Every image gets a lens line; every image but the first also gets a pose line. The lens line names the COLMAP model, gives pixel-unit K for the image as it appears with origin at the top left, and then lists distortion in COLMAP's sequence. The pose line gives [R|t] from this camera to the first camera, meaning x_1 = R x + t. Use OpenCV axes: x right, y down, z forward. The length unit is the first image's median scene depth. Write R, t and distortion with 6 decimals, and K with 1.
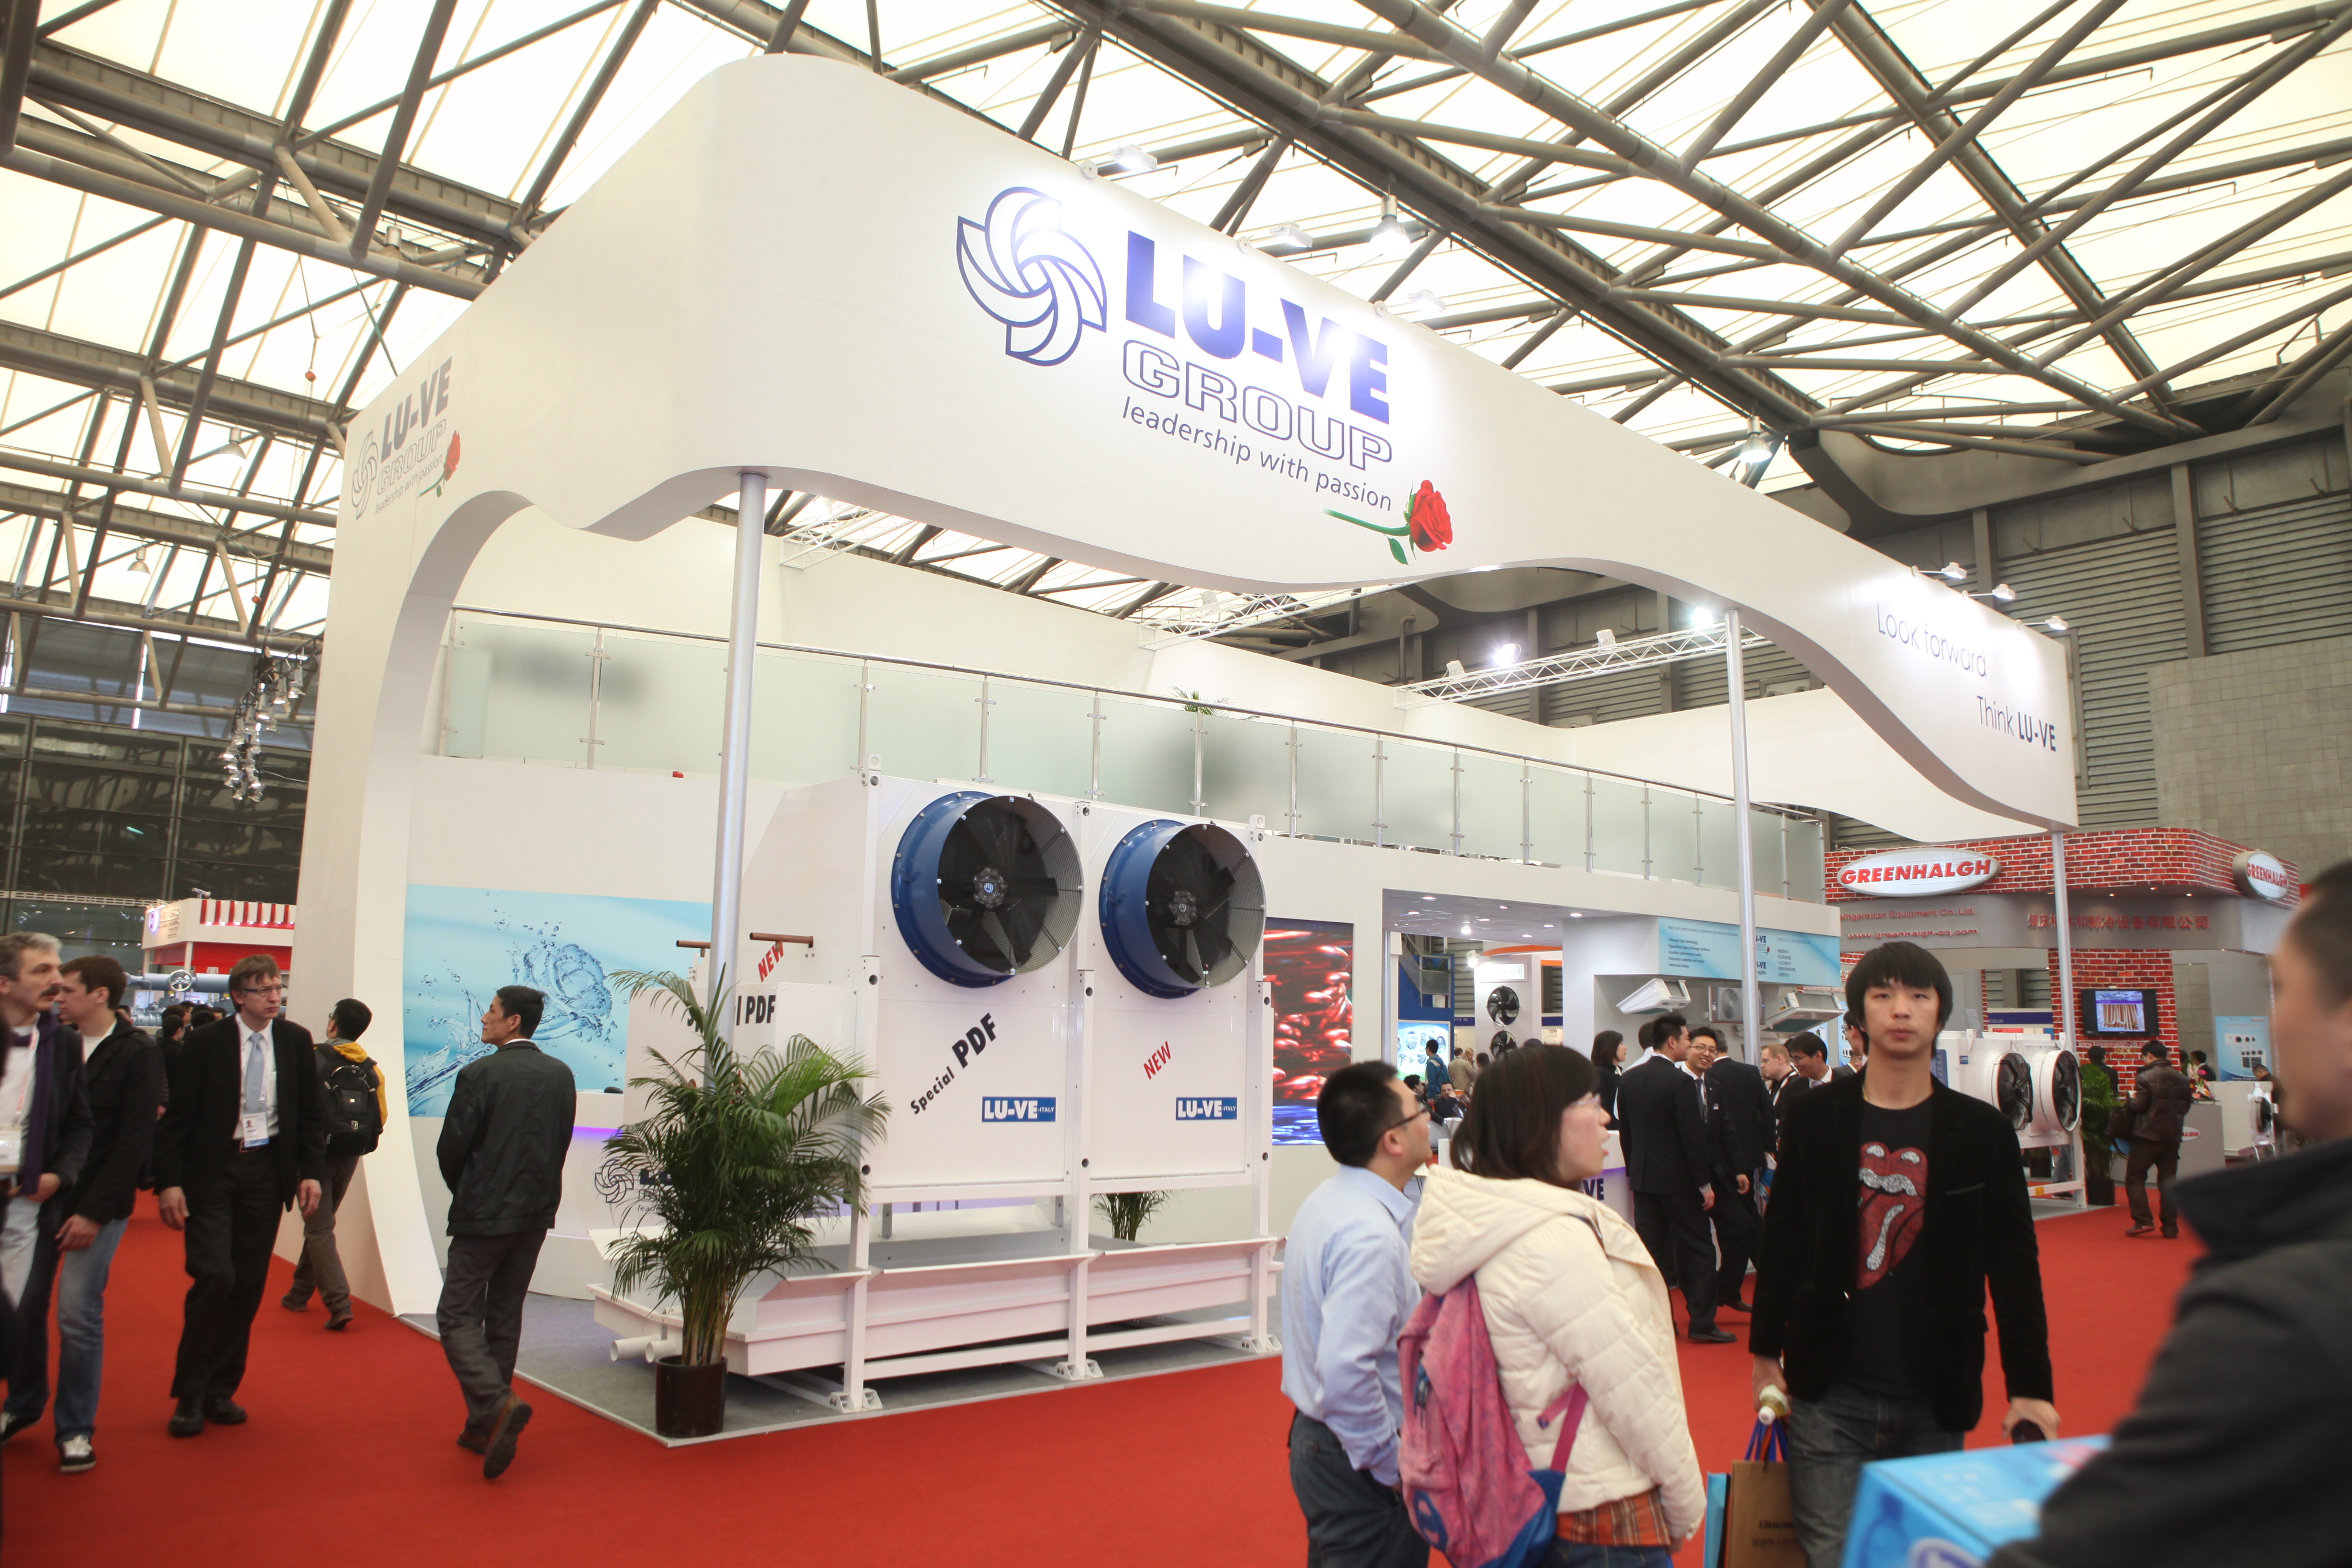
lens RADIAL K [[1606.8, 0, 1182.7], [0, 1606.8, 795.4], [0, 0, 1]] dist [-0.073333, 0.031726]
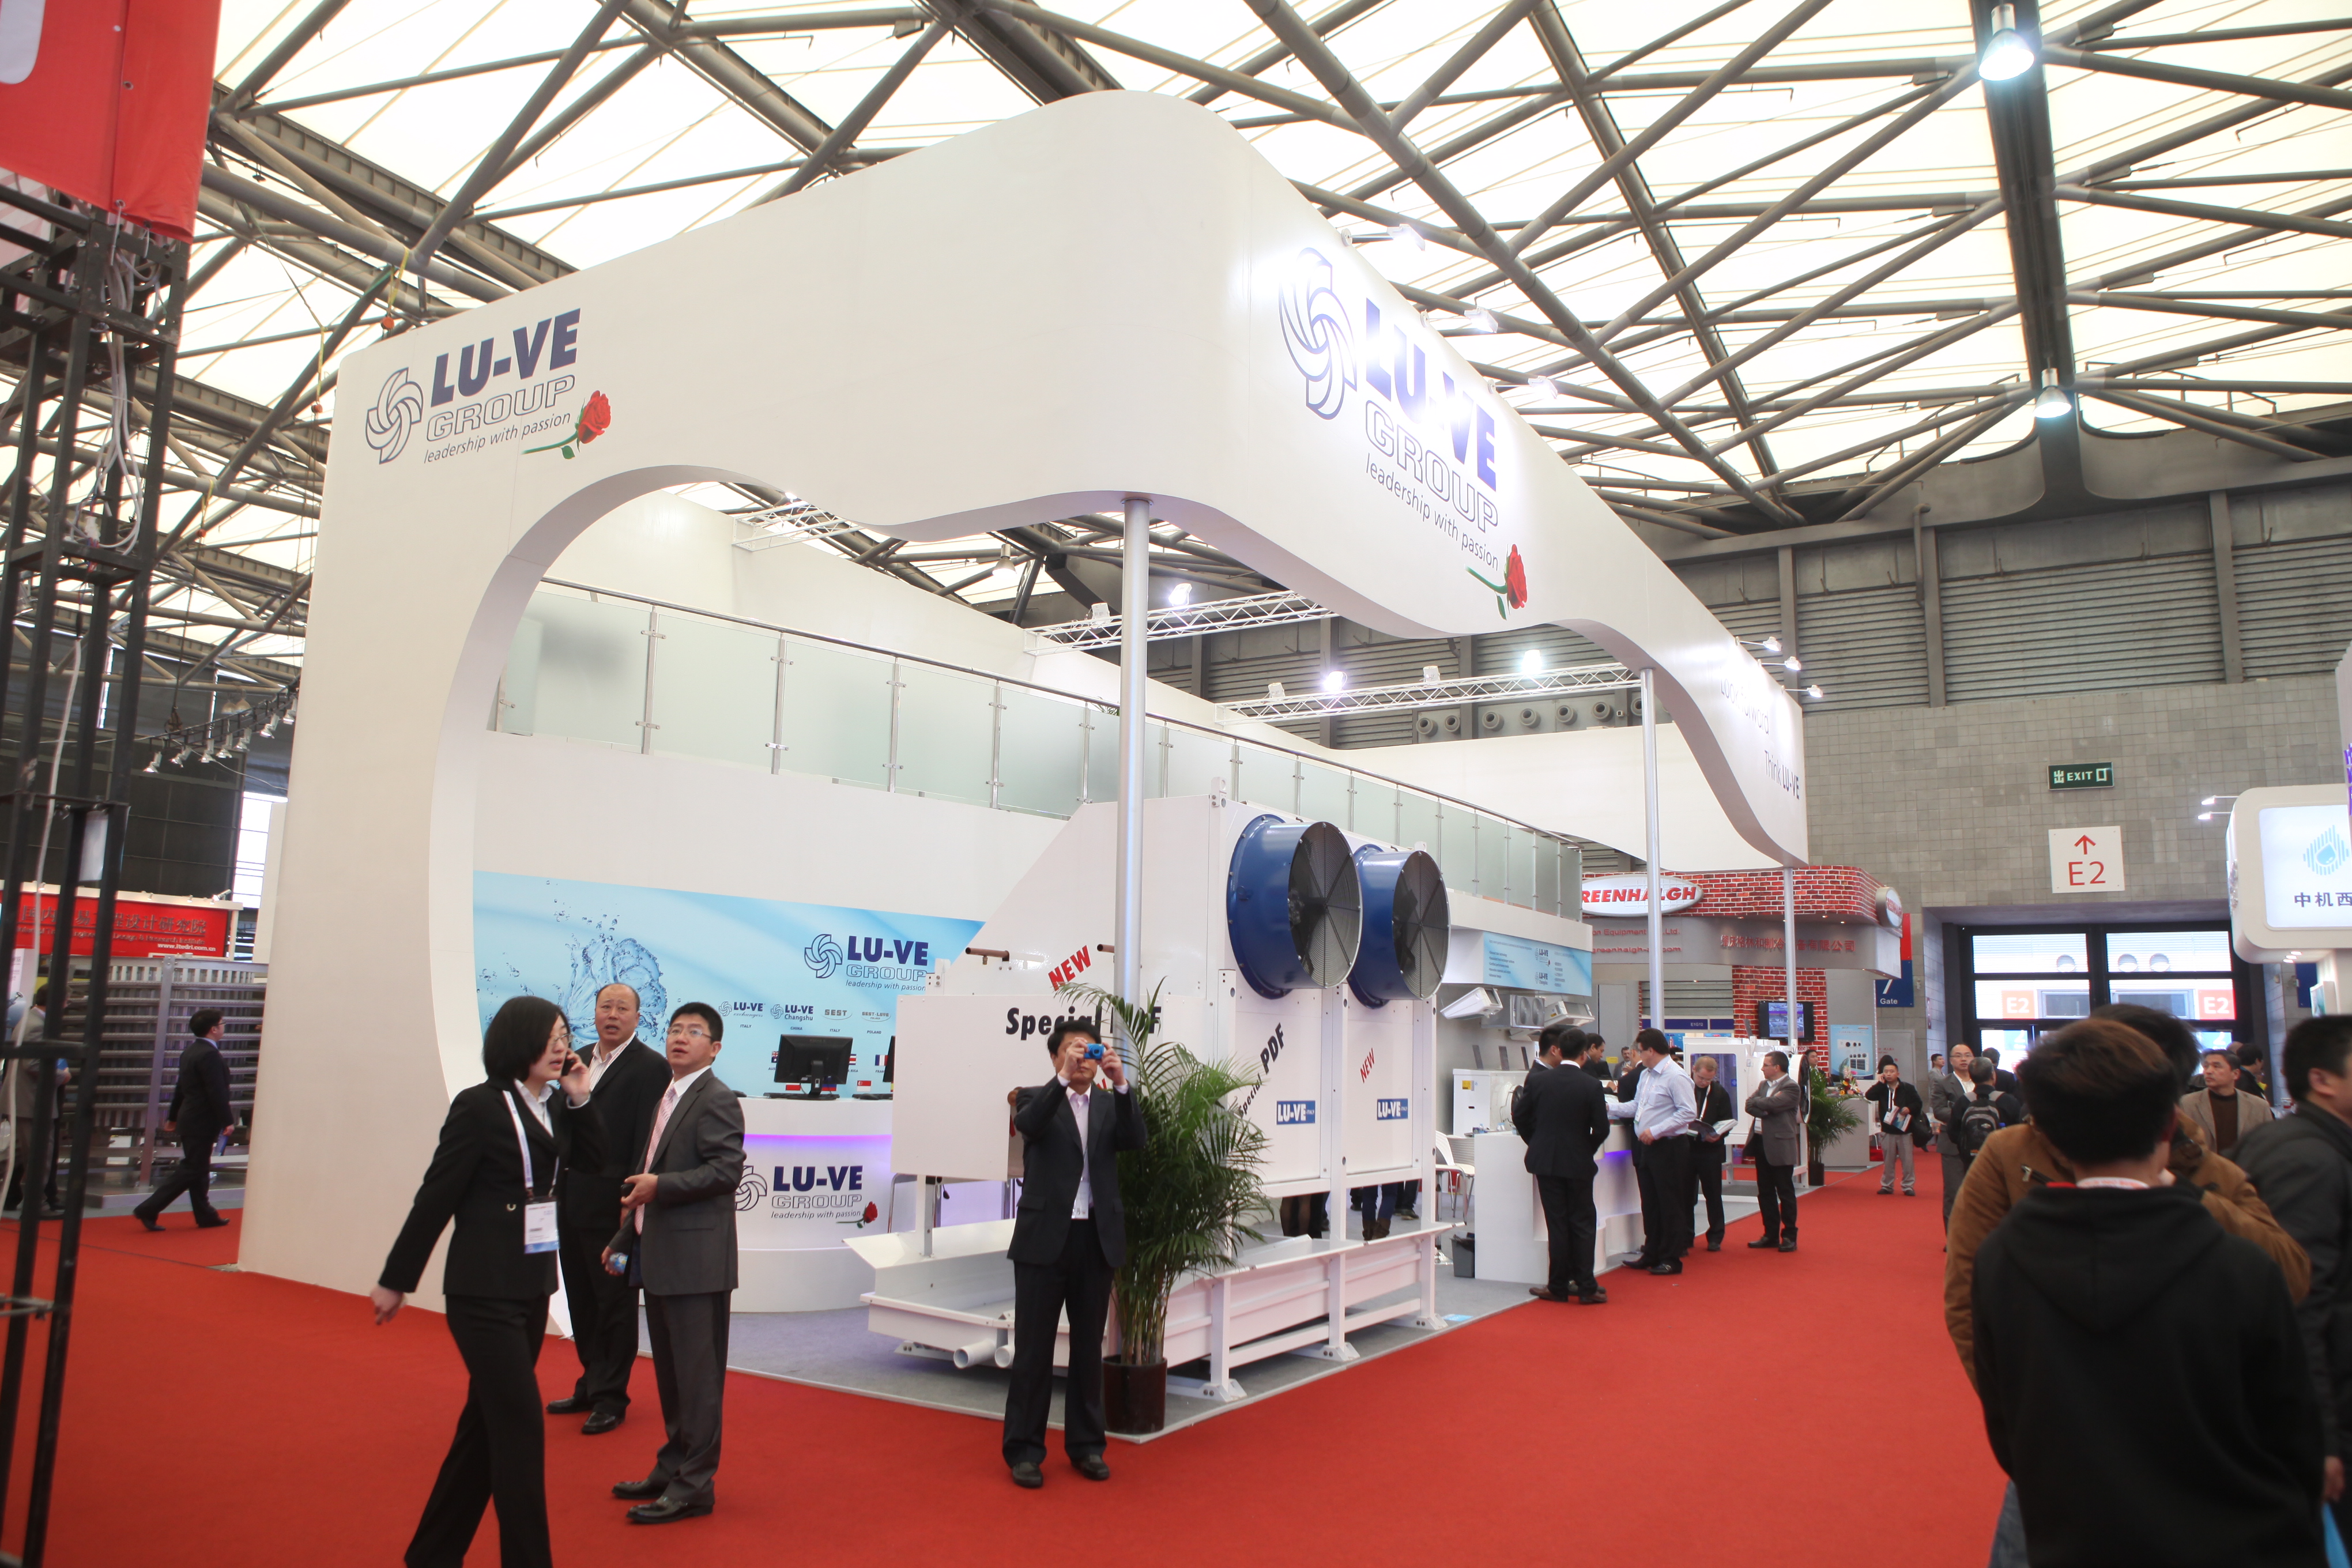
lens RADIAL K [[1606.8, 0, 1184.1], [0, 1606.8, 789.1], [0, 0, 1]] dist [-0.073333, 0.031726]
pose [[0.956689, 0.051637, 0.286496, -0.362505], [-0.052022, 0.998626, -0.006274, -0.007074], [-0.286427, -0.008901, 0.958061, -0.003682]]
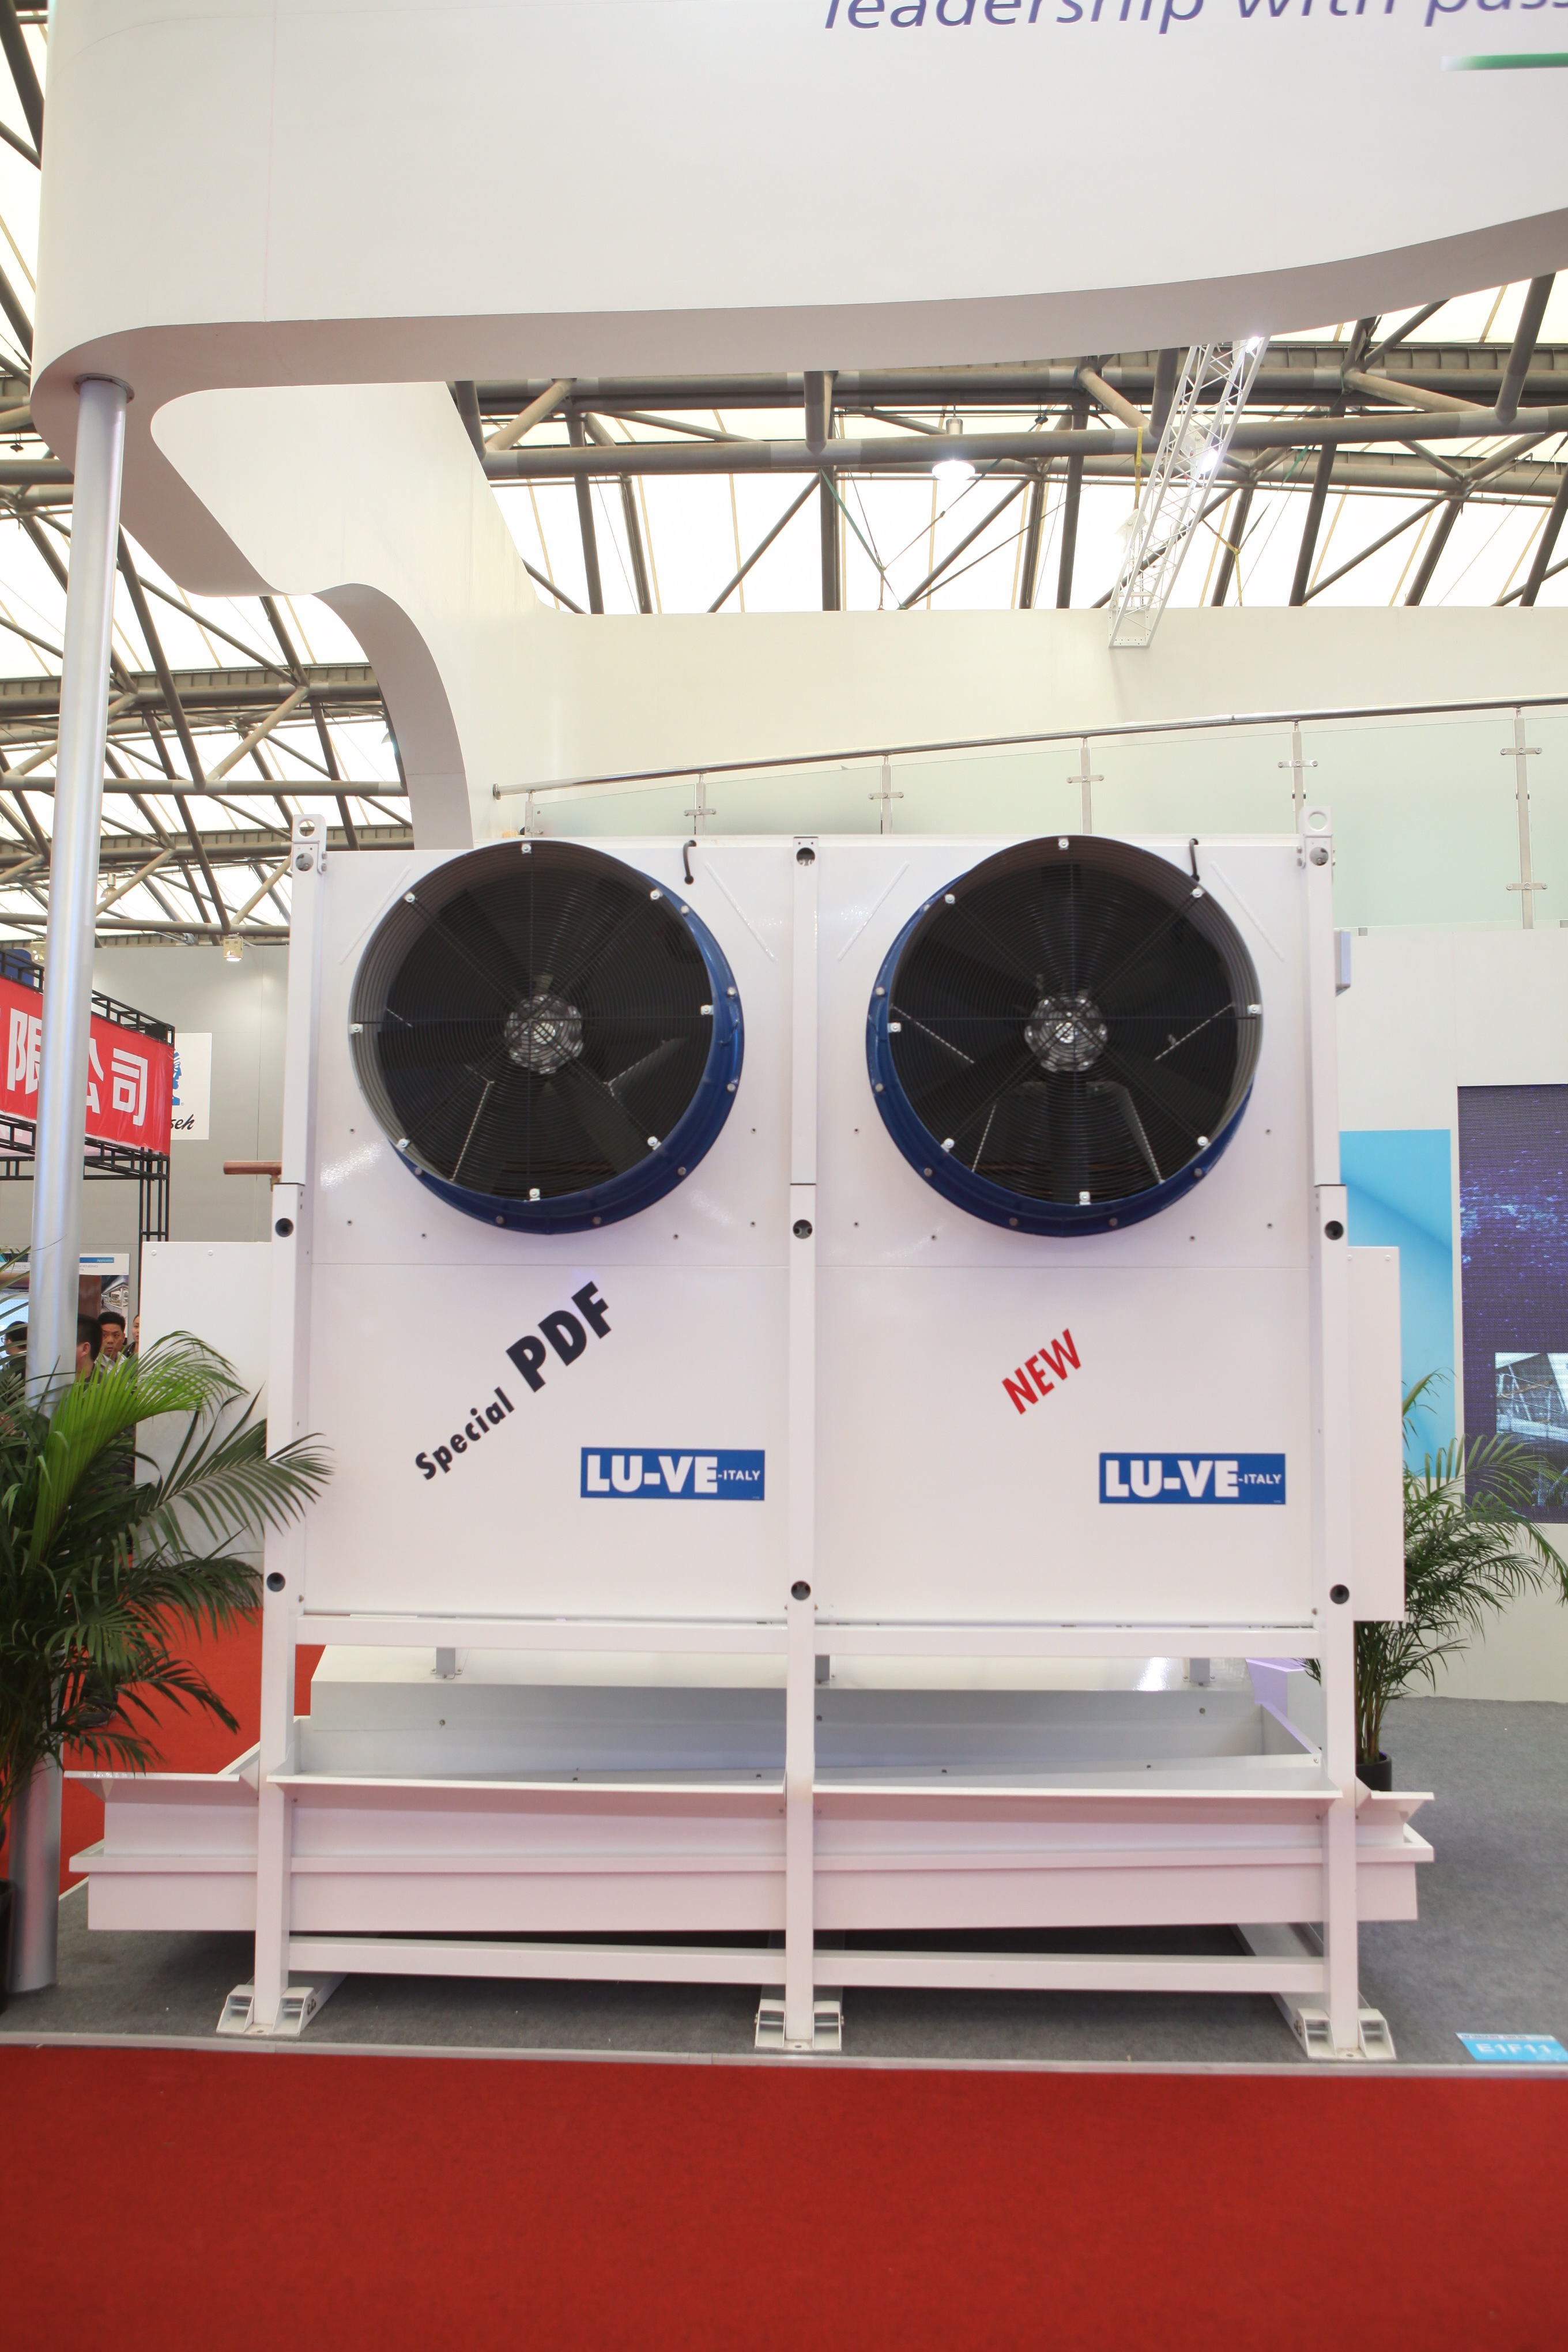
lens RADIAL K [[1915.9, 0, 785.7], [0, 1915.9, 1192.4], [0, 0, 1]] dist [-0.053911, -0.001042]
pose [[0.718515, -0.089155, -0.689774, 0.248647], [0.119375, 0.992841, -0.003978, 0.085686], [0.685190, -0.079484, 0.724014, 0.444033]]
